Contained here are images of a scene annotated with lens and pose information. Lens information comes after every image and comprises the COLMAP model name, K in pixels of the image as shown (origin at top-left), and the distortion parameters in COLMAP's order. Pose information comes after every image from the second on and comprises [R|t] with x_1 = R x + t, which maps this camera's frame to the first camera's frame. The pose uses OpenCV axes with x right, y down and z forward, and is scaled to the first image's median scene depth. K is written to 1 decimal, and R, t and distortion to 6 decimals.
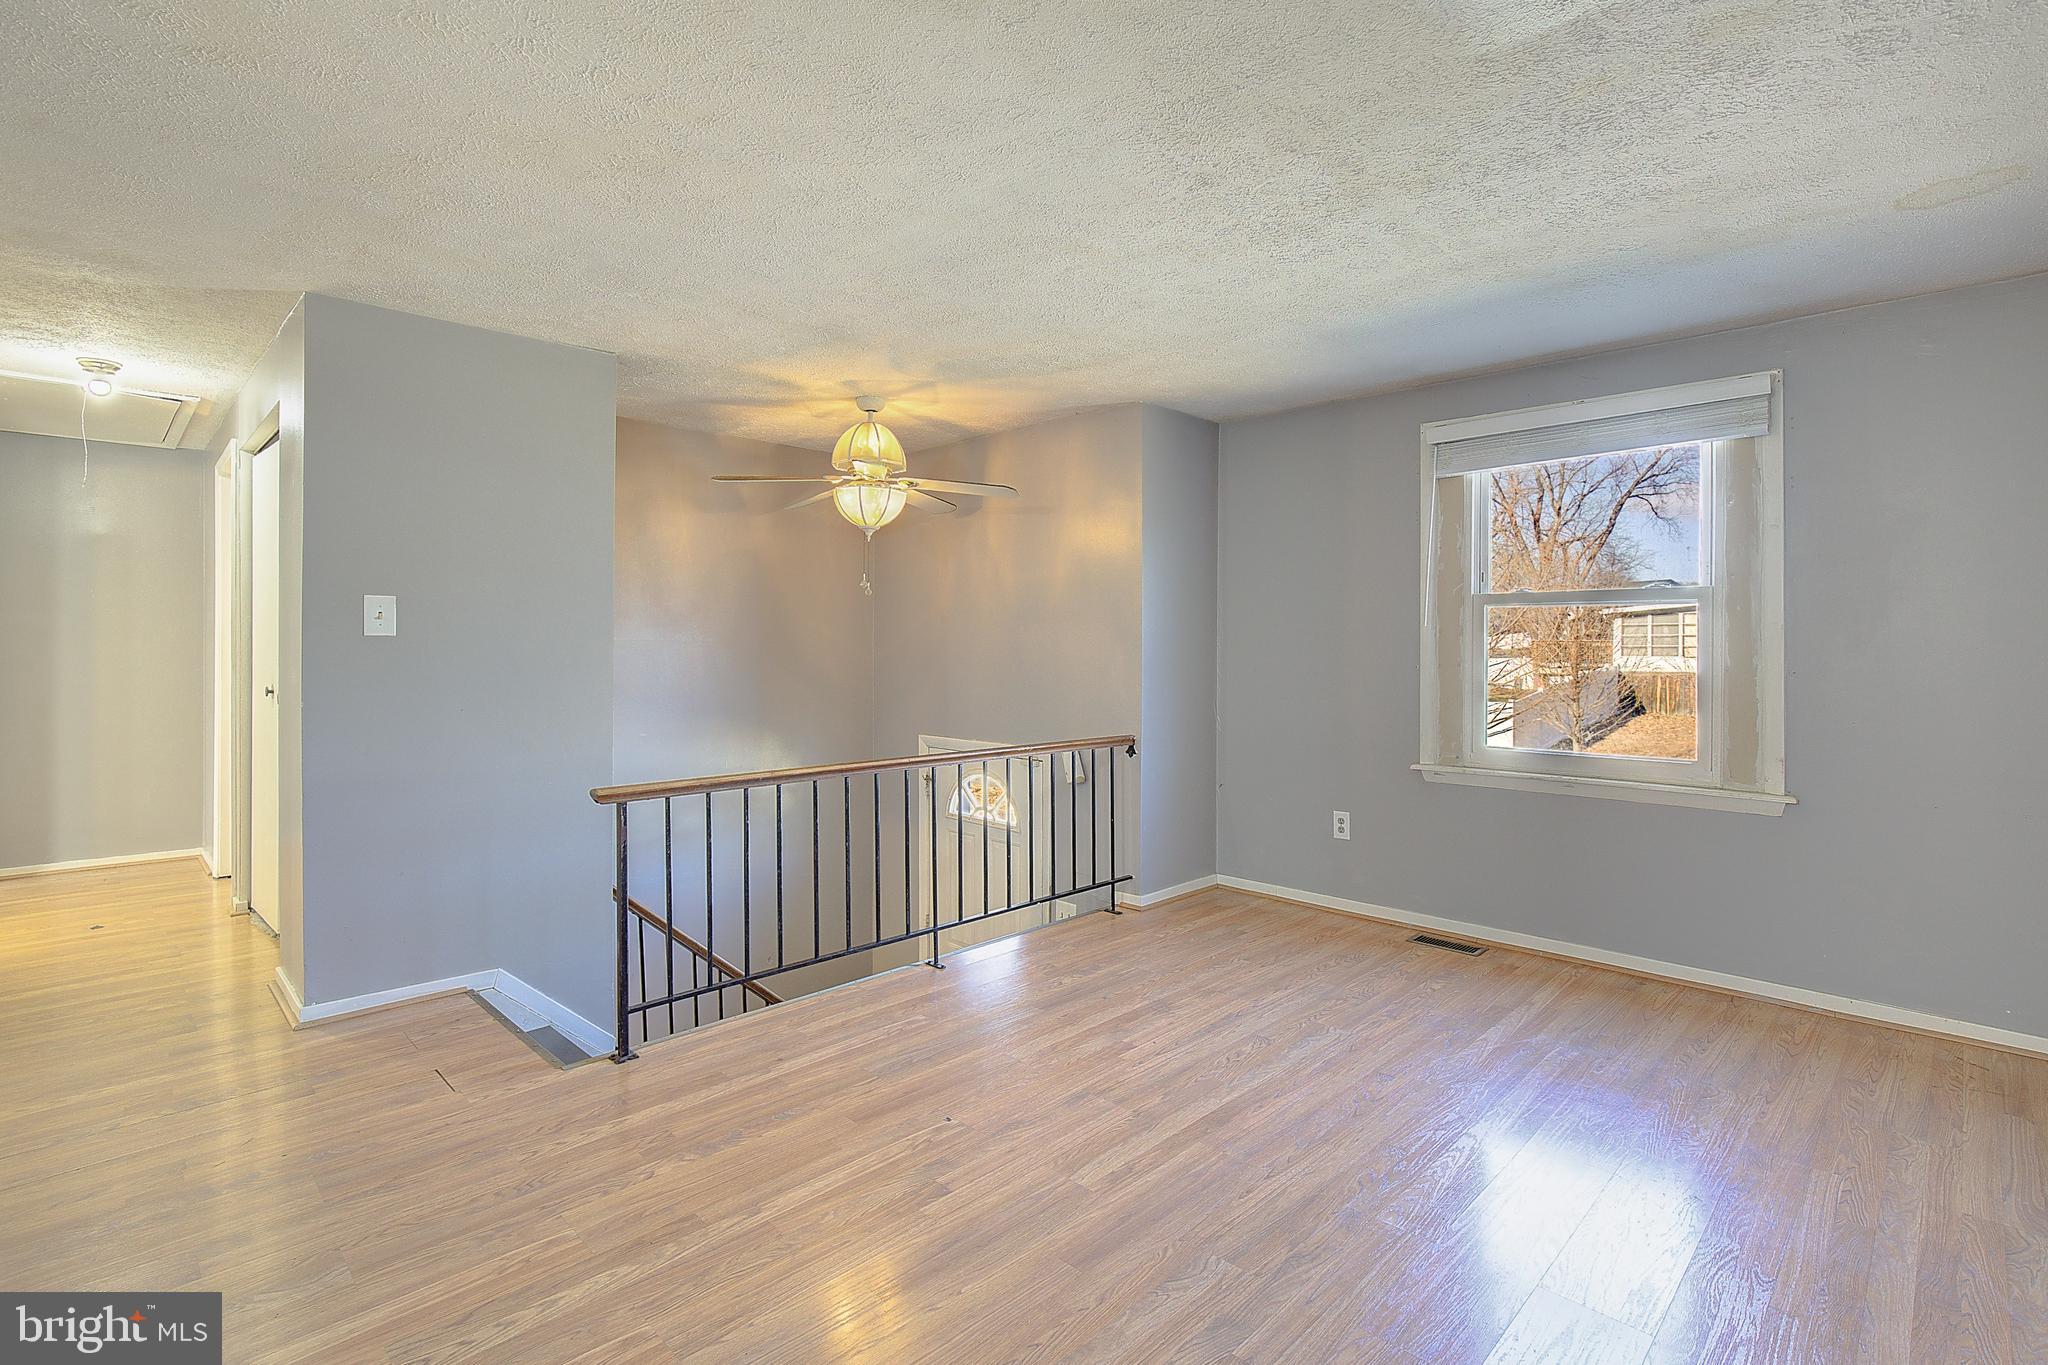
lens RADIAL K [[1011.1, 0, 1035.0], [0, 1011.1, 612.7], [0, 0, 1]] dist [-0.004593, -0.000651]
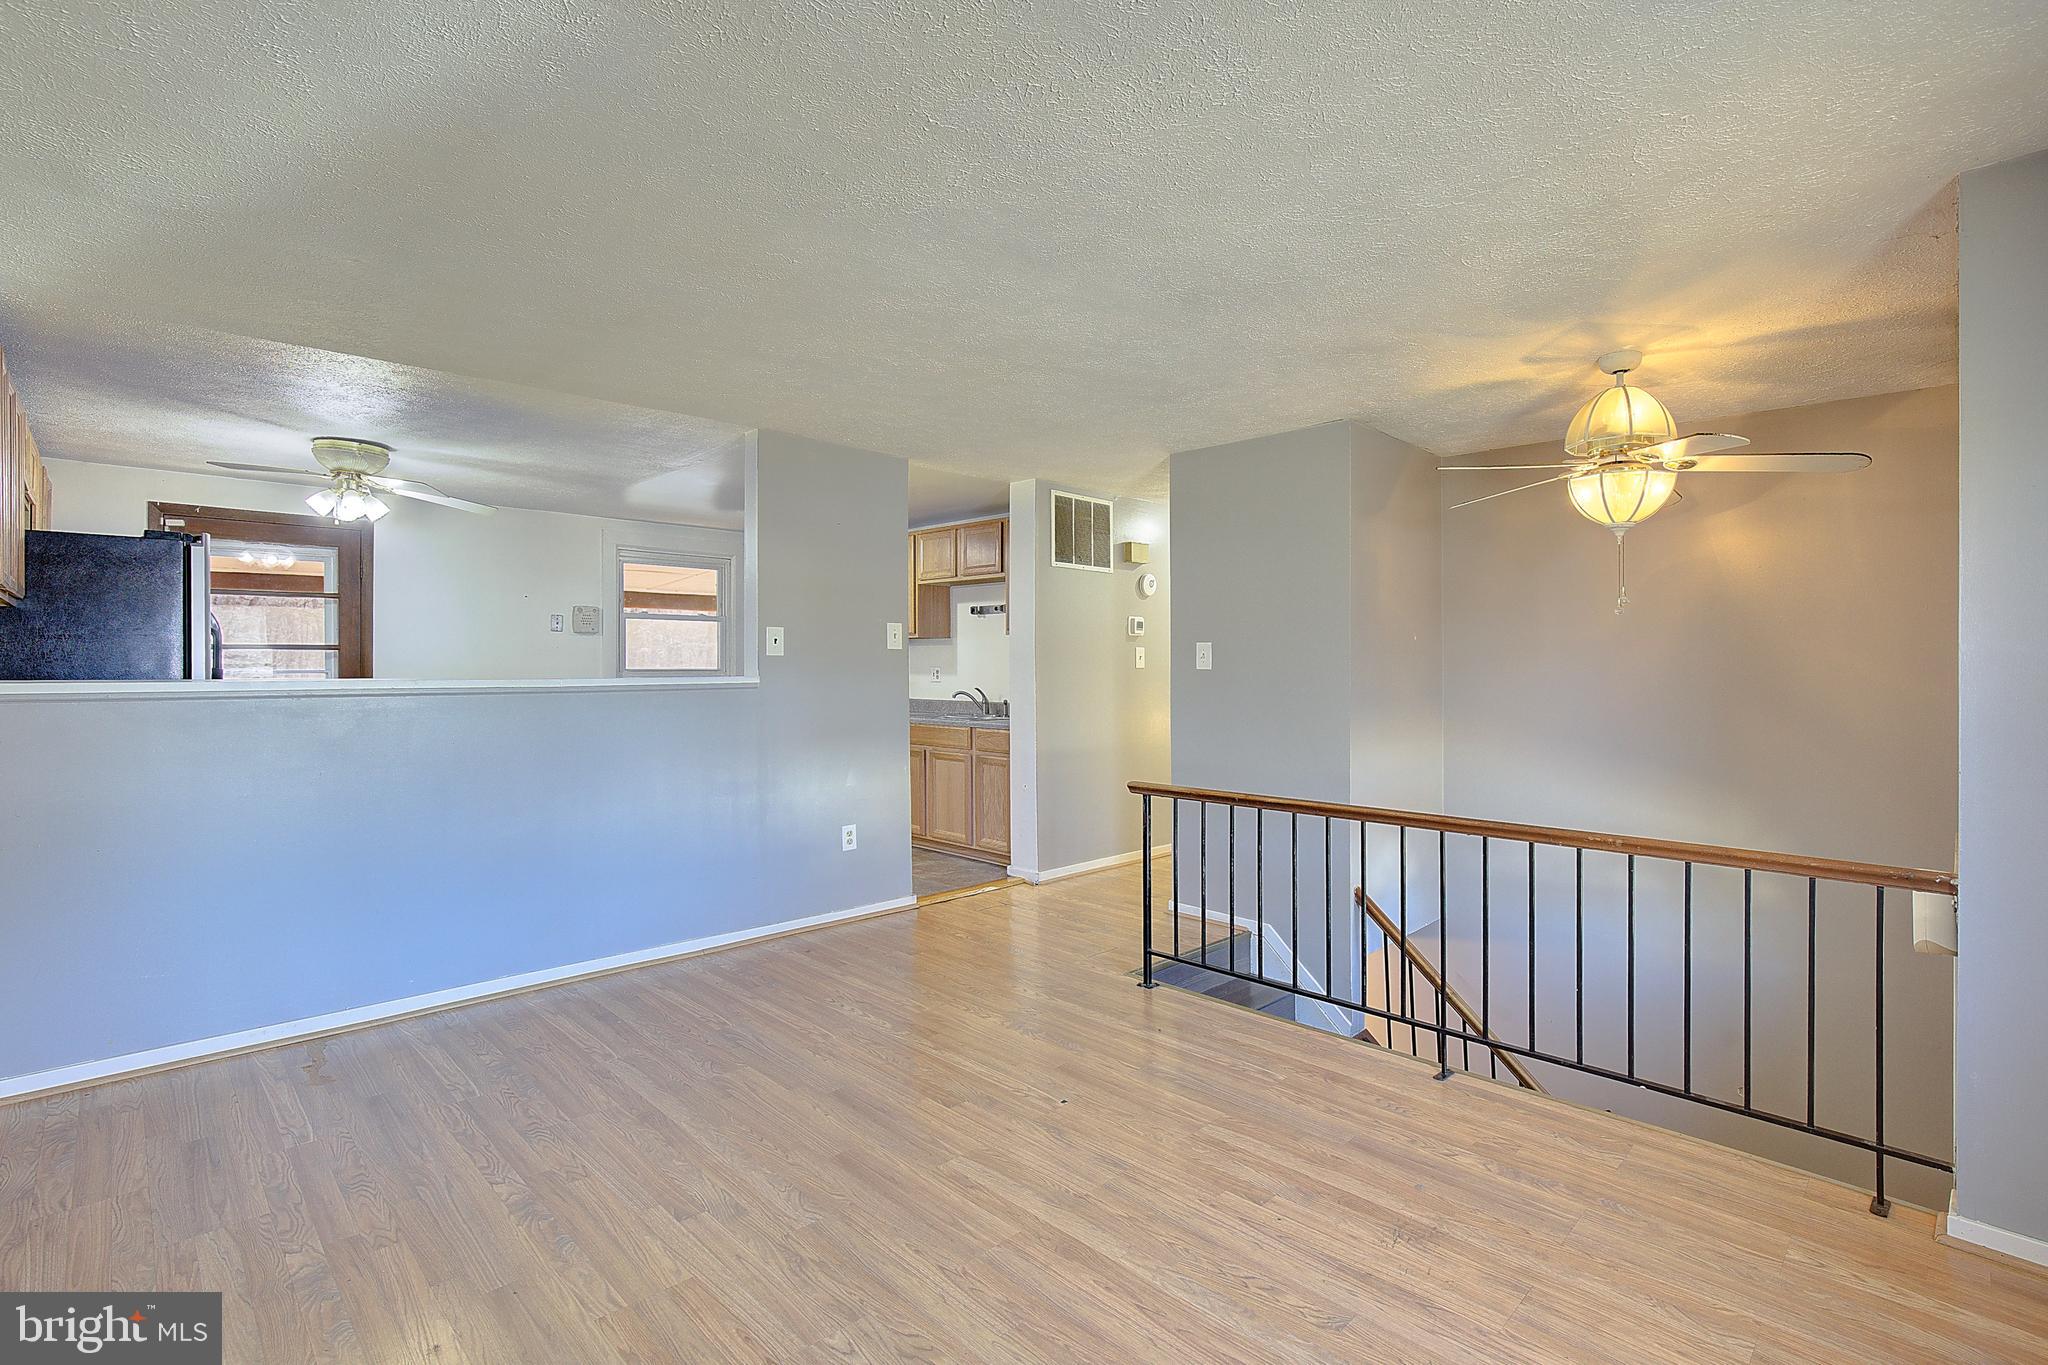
lens RADIAL K [[948.2, 0, 1019.0], [0, 948.2, 659.1], [0, 0, 1]] dist [-0.009202, 0.000035]
pose [[-0.028600, -0.011857, -0.999521, 0.753729], [0.022244, 0.999674, -0.012496, 0.018727], [0.999343, -0.022590, -0.028327, 0.771375]]
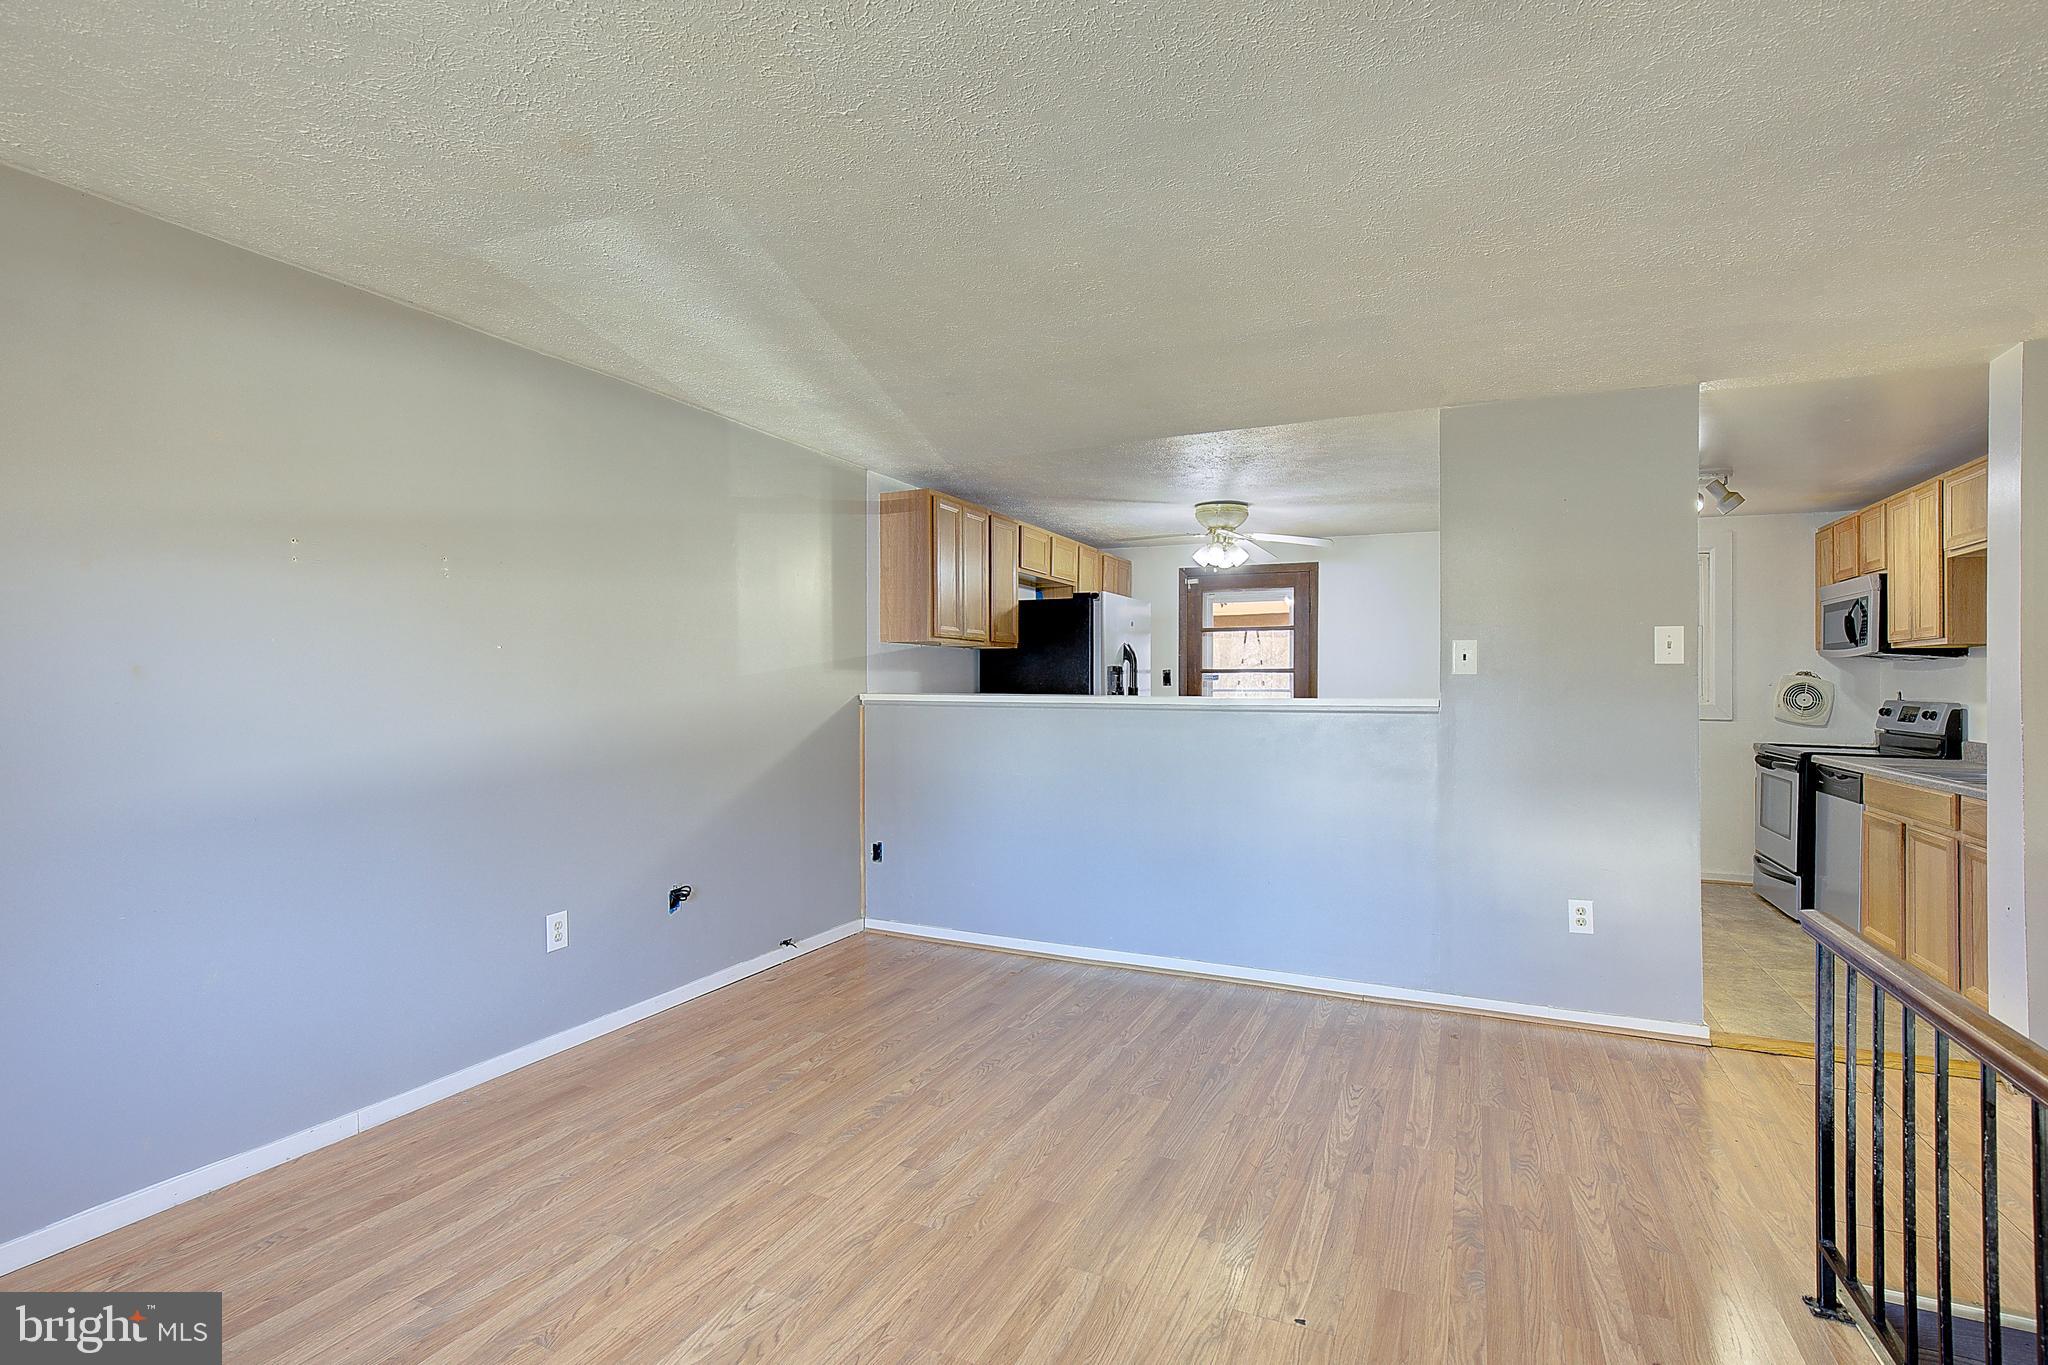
lens RADIAL K [[940.6, 0, 1052.0], [0, 940.6, 696.5], [0, 0, 1]] dist [-0.006123, -0.000334]
pose [[-0.934059, -0.004654, -0.357089, 0.268464], [-0.001052, 0.999947, -0.010282, 0.026852], [0.357118, -0.009229, -0.934014, 1.248735]]
